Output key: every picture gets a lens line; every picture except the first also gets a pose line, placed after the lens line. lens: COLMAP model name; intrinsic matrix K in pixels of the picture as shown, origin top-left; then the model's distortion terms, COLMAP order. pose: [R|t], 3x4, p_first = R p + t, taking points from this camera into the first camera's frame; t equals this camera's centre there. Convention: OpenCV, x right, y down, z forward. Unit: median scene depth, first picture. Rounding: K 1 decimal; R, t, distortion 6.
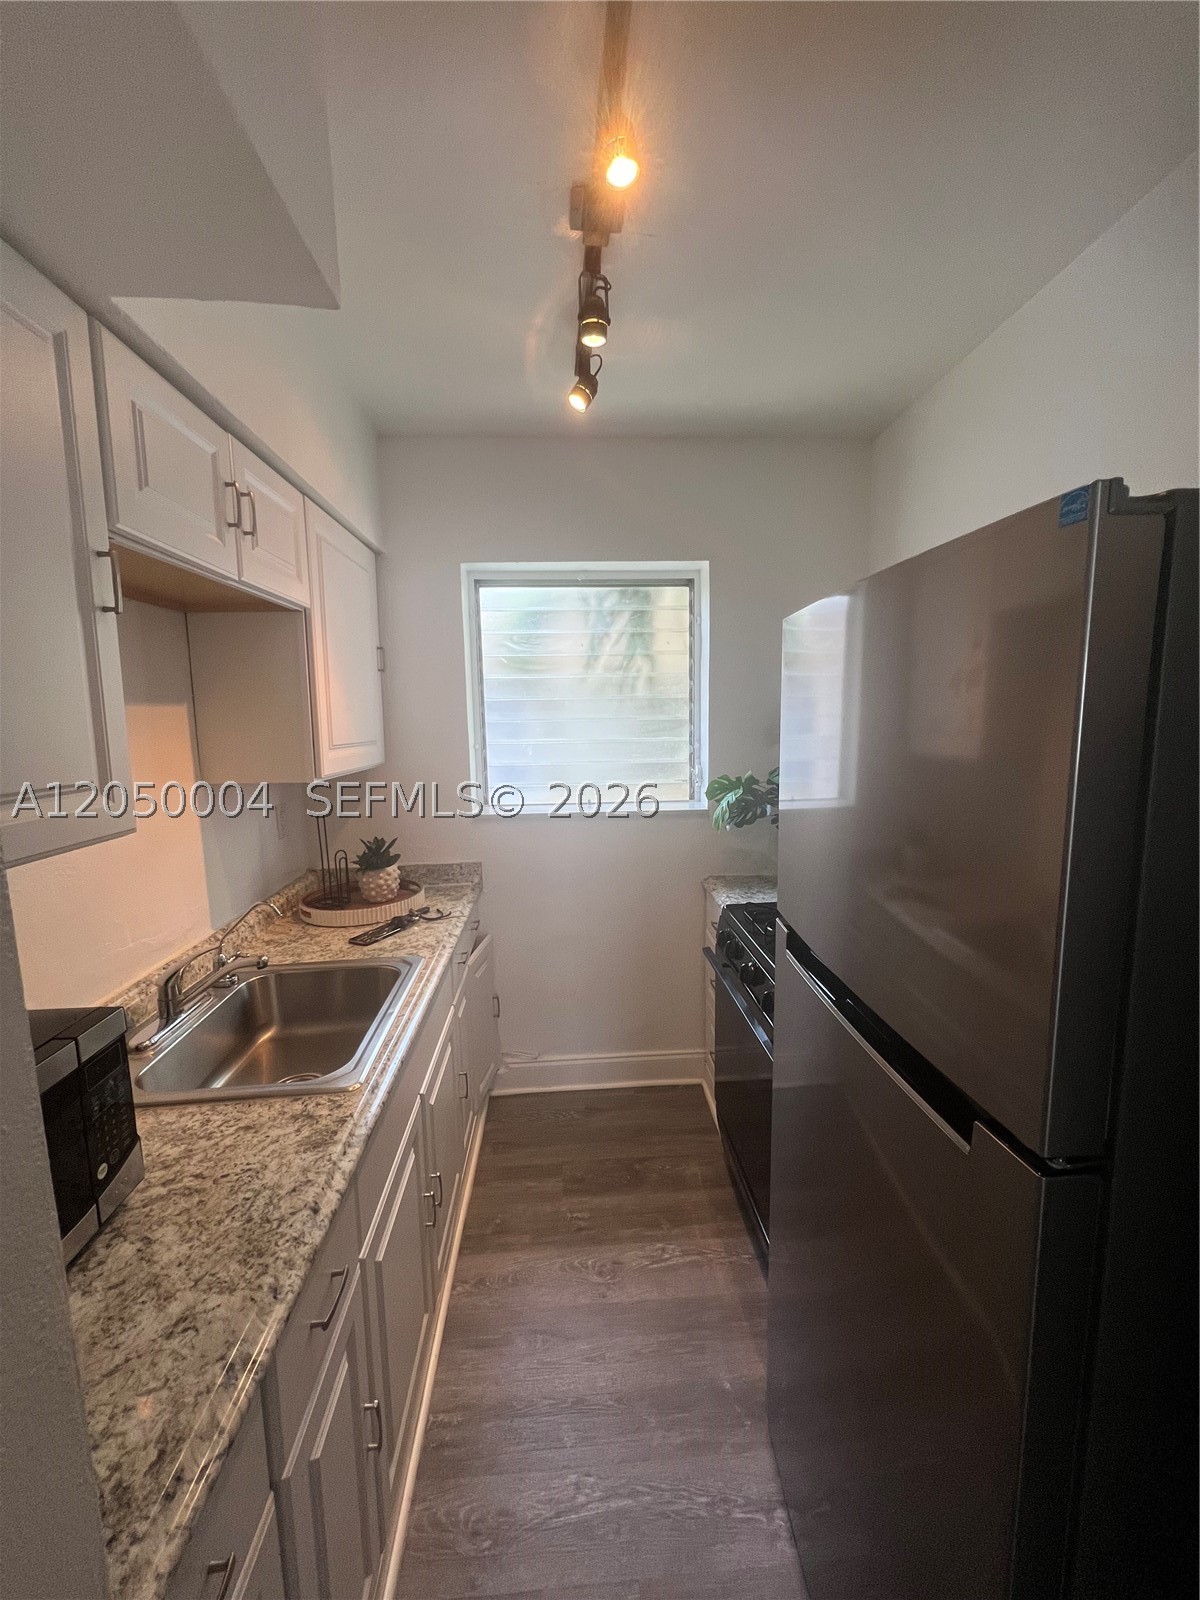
lens RADIAL K [[640.4, 0, 600.0], [0, 640.4, 800.0], [0, 0, 1]] dist [-0.002143, 0.000474]
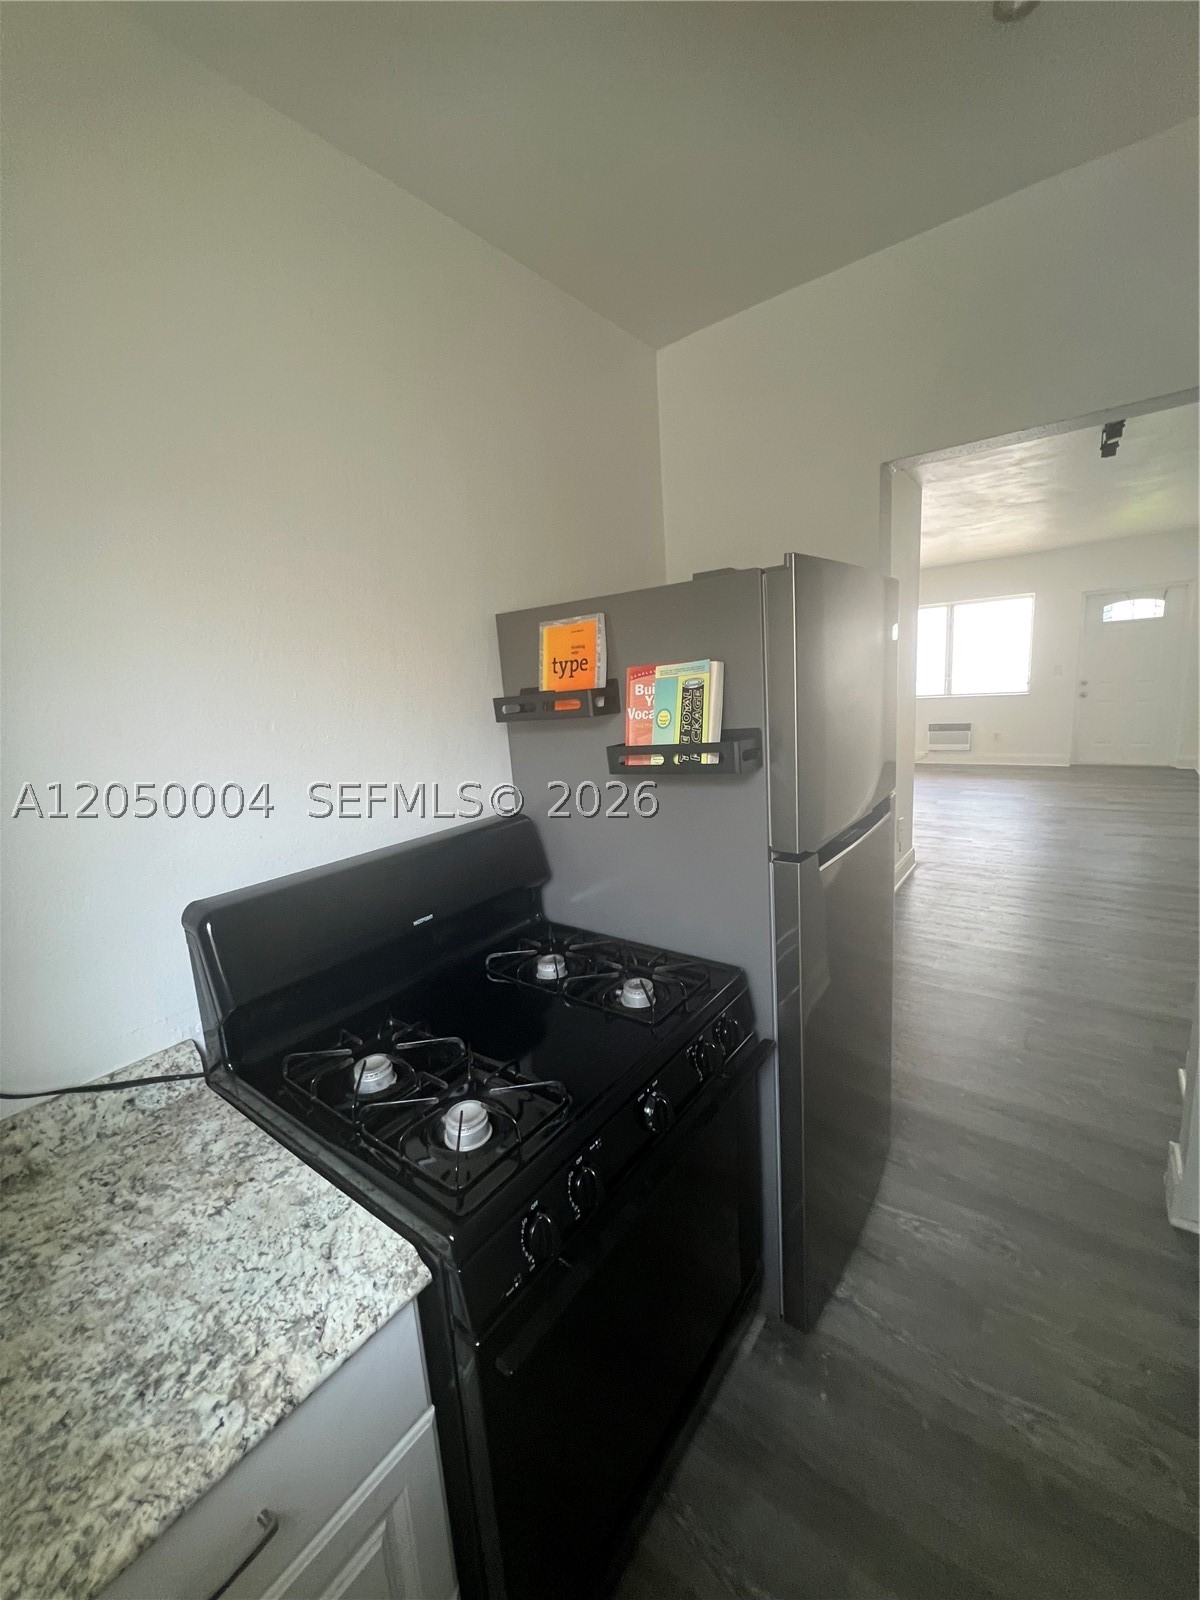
lens RADIAL K [[640.4, 0, 600.0], [0, 640.4, 800.0], [0, 0, 1]] dist [-0.002143, 0.000474]
pose [[-0.751619, -0.058224, 0.657023, -0.087171], [0.168277, 0.946209, 0.276355, -0.155582], [-0.637771, 0.318275, -0.701390, 1.222731]]
